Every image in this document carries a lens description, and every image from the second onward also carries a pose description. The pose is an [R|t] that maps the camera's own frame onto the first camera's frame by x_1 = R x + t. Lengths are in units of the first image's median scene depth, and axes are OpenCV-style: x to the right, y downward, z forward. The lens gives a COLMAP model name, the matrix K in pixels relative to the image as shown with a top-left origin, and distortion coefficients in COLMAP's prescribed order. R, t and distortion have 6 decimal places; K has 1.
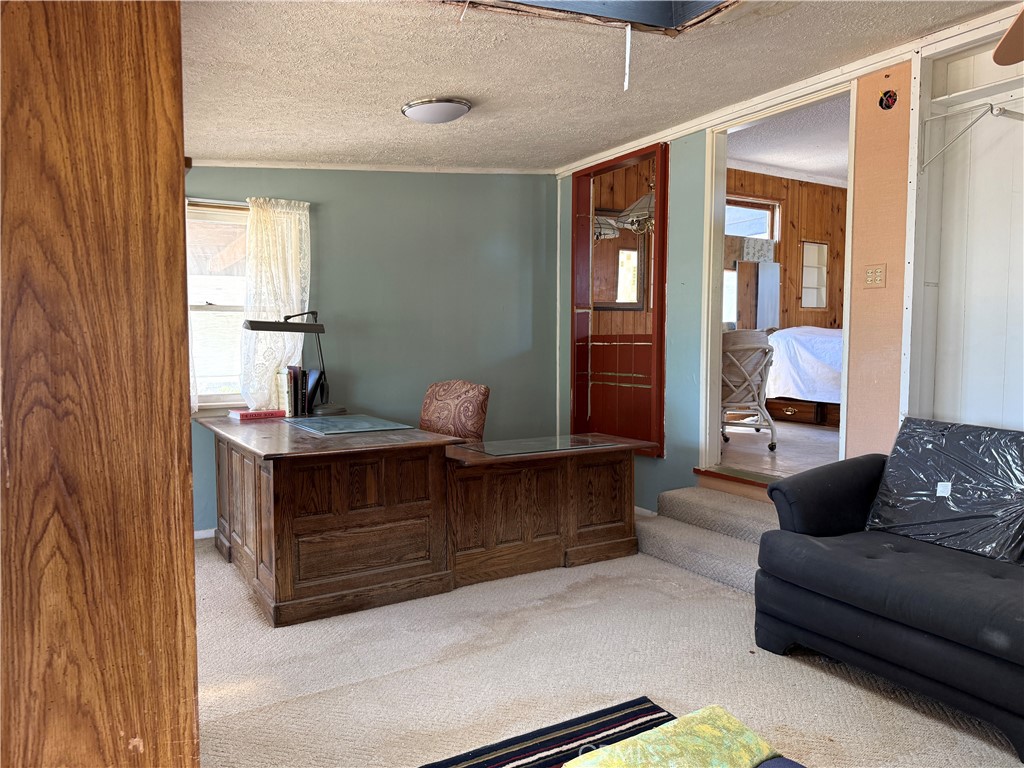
lens RADIAL K [[728.7, 0, 512.0], [0, 728.7, 384.0], [0, 0, 1]] dist [-0.001463, -0.000200]
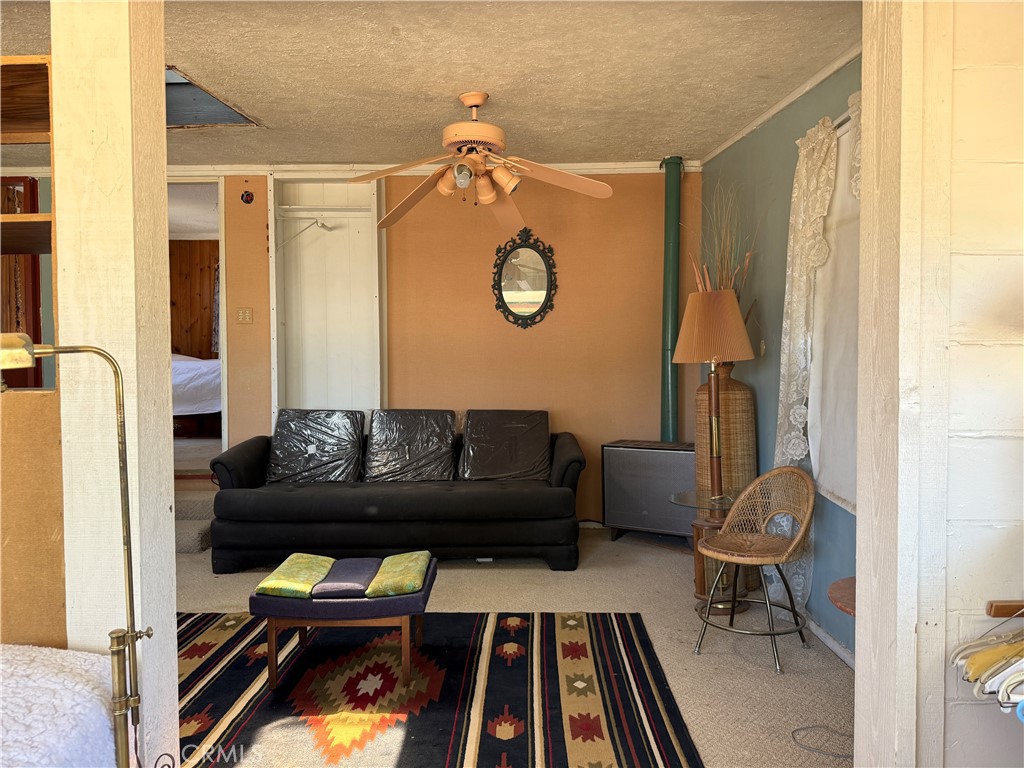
lens RADIAL K [[708.7, 0, 512.0], [0, 708.7, 384.0], [0, 0, 1]] dist [0.076091, -0.000239]
pose [[0.530199, -0.028029, 0.847410, -0.478698], [0.059824, 0.998199, -0.004413, 0.028356], [-0.845760, 0.053035, 0.530921, -0.223545]]
